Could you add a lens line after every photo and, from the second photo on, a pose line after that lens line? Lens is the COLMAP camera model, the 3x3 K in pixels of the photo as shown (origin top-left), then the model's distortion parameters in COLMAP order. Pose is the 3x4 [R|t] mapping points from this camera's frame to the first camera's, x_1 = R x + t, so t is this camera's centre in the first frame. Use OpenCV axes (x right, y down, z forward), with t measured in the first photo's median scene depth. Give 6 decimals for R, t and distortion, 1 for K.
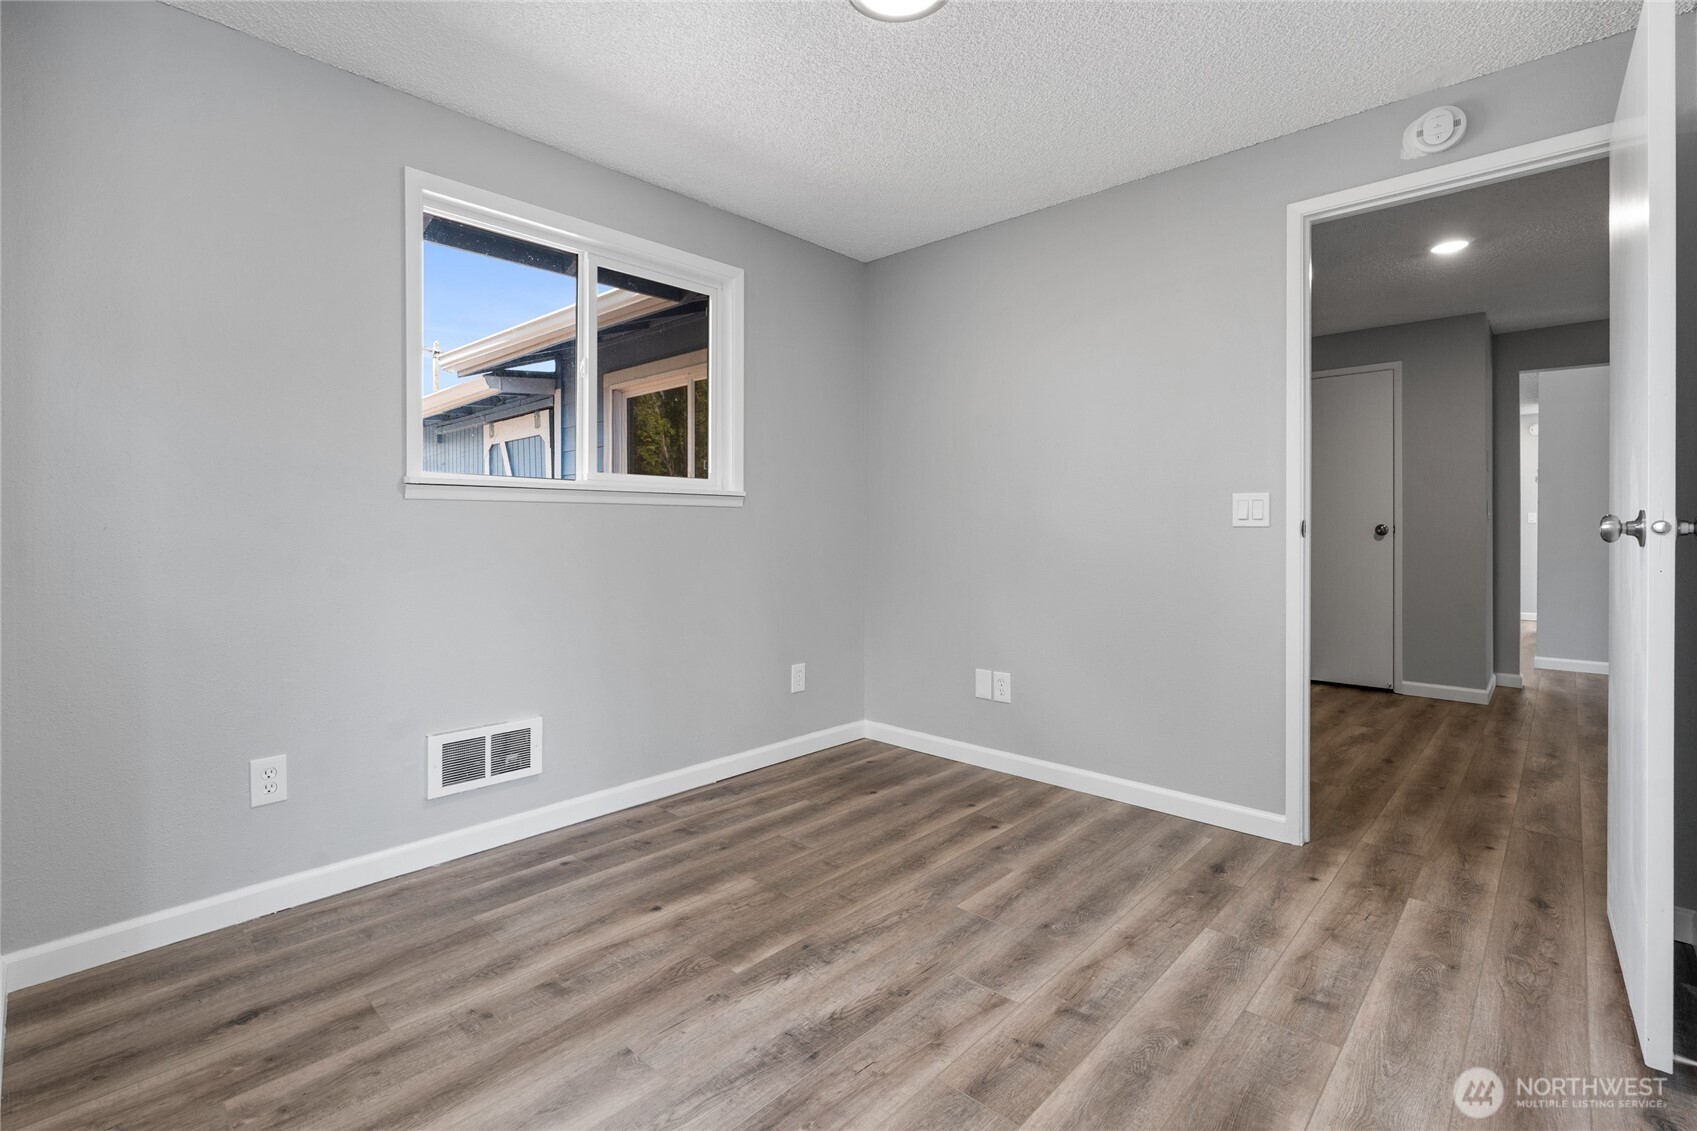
lens RADIAL K [[775.9, 0, 852.3], [0, 775.9, 527.5], [0, 0, 1]] dist [-0.004066, 0.000117]
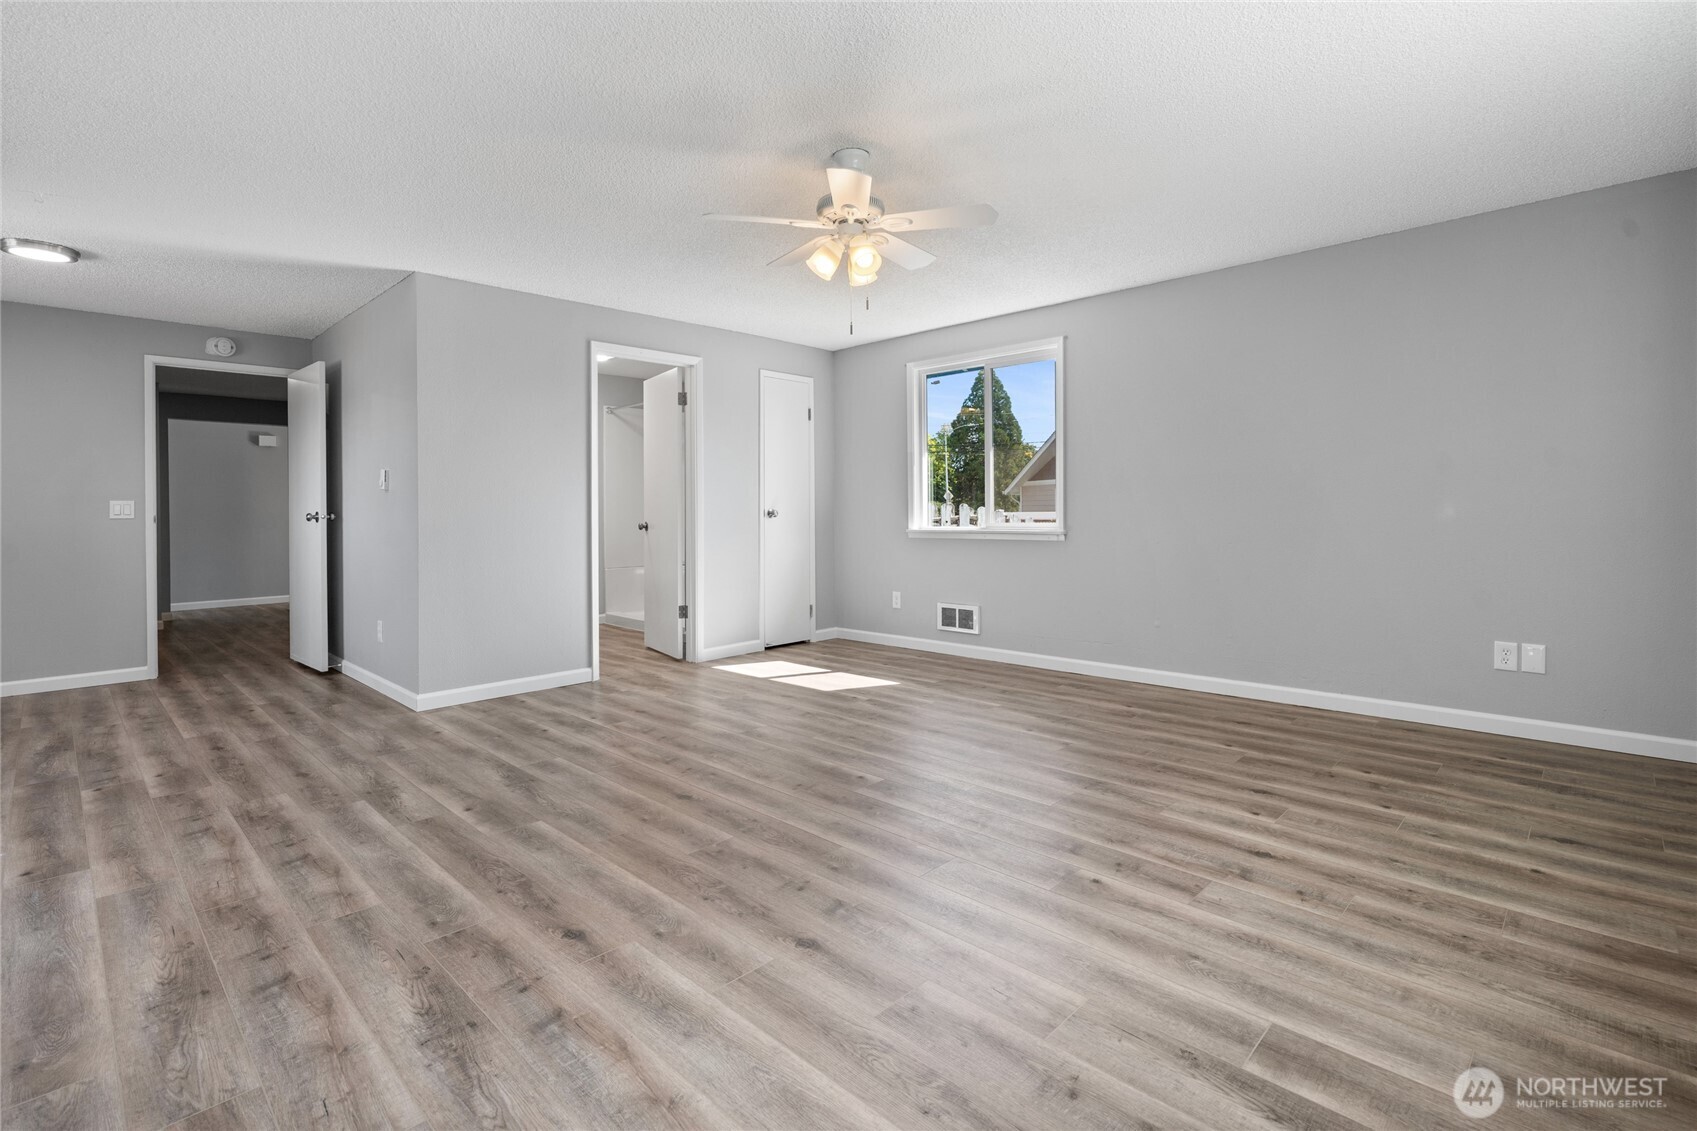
lens RADIAL K [[787.2, 0, 853.7], [0, 787.2, 511.1], [0, 0, 1]] dist [-0.003978, 0.000747]
pose [[0.021455, -0.002409, 0.999767, -1.881073], [0.011381, 0.999933, 0.002165, -0.004914], [-0.999705, 0.011331, 0.021481, -1.132425]]
